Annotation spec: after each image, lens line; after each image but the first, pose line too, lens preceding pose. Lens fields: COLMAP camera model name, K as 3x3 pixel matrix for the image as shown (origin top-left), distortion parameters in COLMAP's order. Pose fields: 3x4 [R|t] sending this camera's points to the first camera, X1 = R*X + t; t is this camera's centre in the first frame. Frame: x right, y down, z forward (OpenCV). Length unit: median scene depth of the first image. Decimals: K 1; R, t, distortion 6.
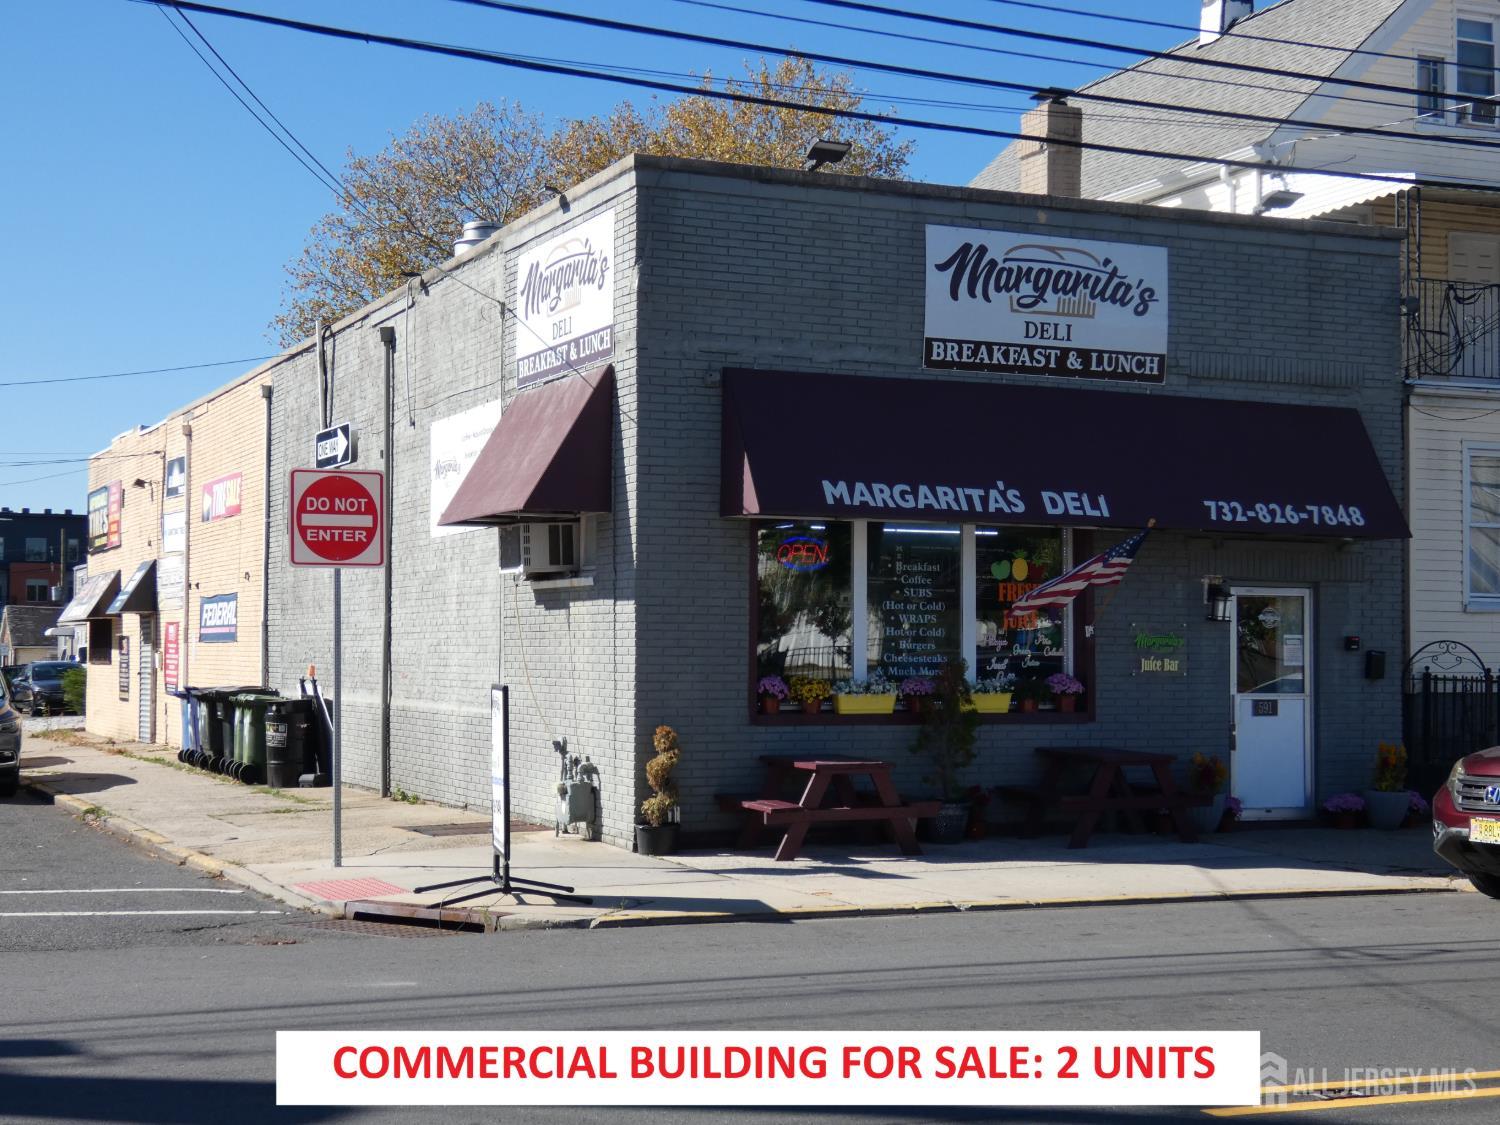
lens RADIAL K [[2292.8, 0, 741.6], [0, 2292.8, 561.9], [0, 0, 1]] dist [0.145773, 0.000000]
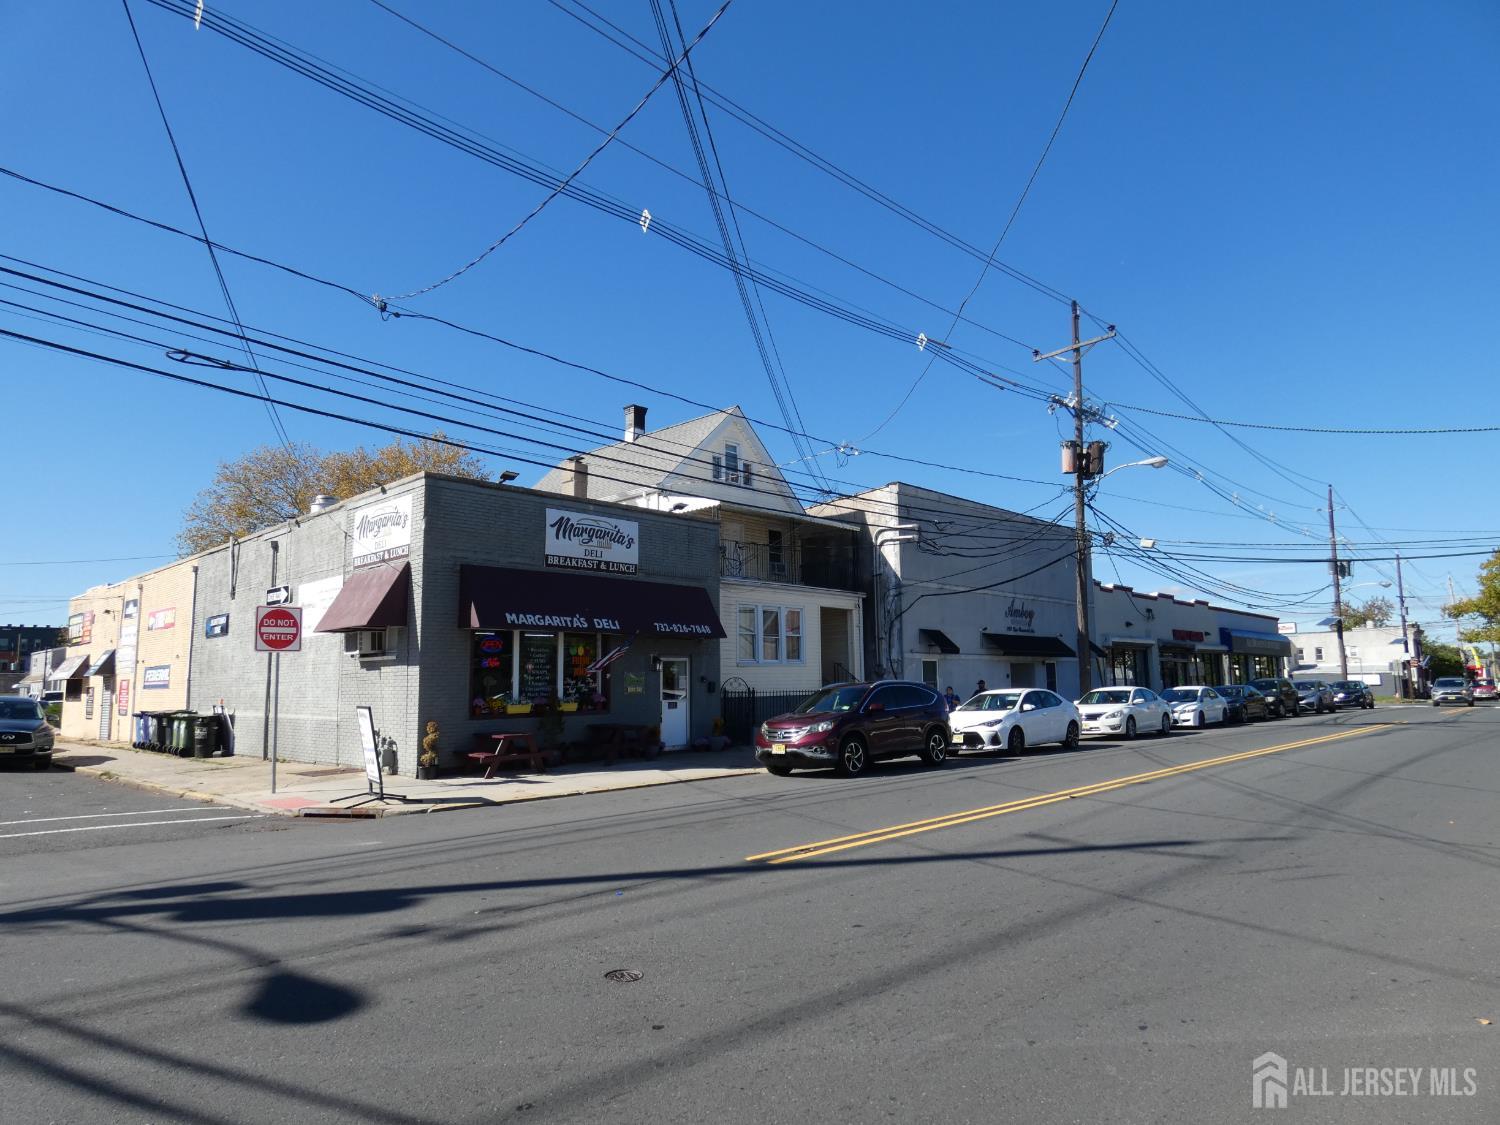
lens RADIAL K [[935.9, 0, 763.1], [0, 935.9, 560.9], [0, 0, 1]] dist [-0.001244, 0.003606]
pose [[0.920160, 0.030751, 0.390333, -0.090760], [0.005439, 0.995811, -0.091273, -0.000016], [-0.391504, 0.086109, 0.916138, 0.013994]]
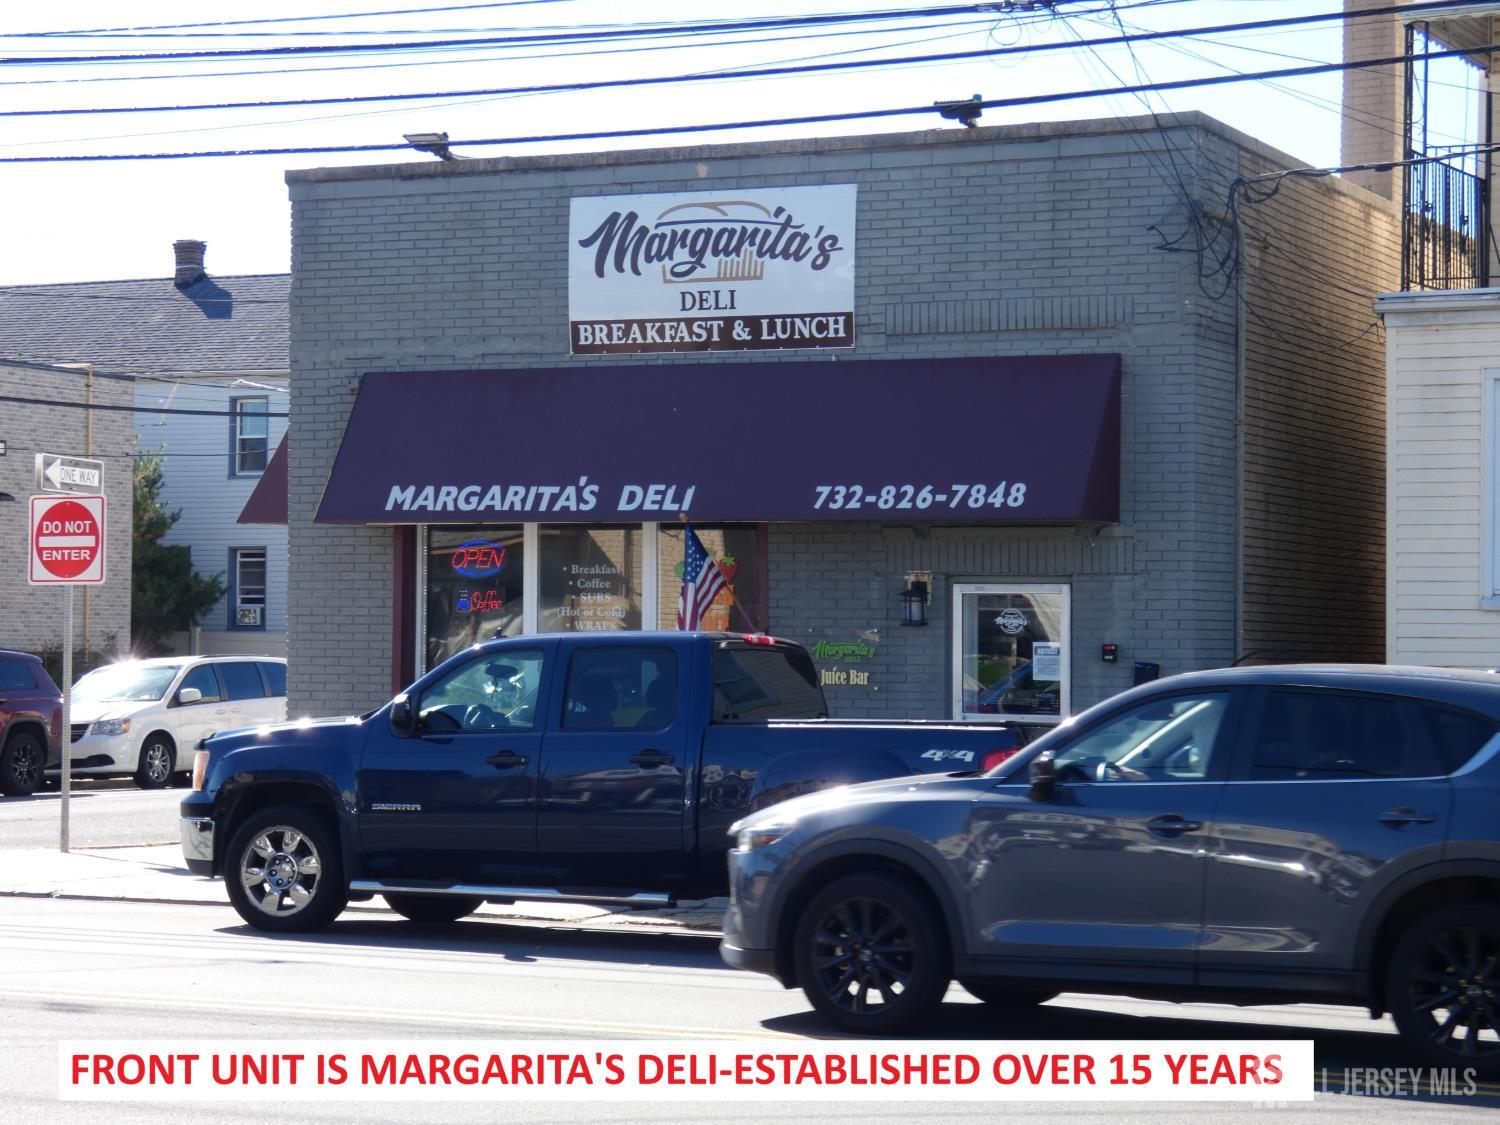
lens RADIAL K [[3388.5, 0, 754.1], [0, 3388.5, 556.1], [0, 0, 1]] dist [0.462847, 0.000000]
pose [[0.631418, -0.020183, -0.775180, 1.161581], [0.026617, 0.999636, -0.004346, 0.004330], [0.774985, -0.017889, 0.631726, 0.188760]]
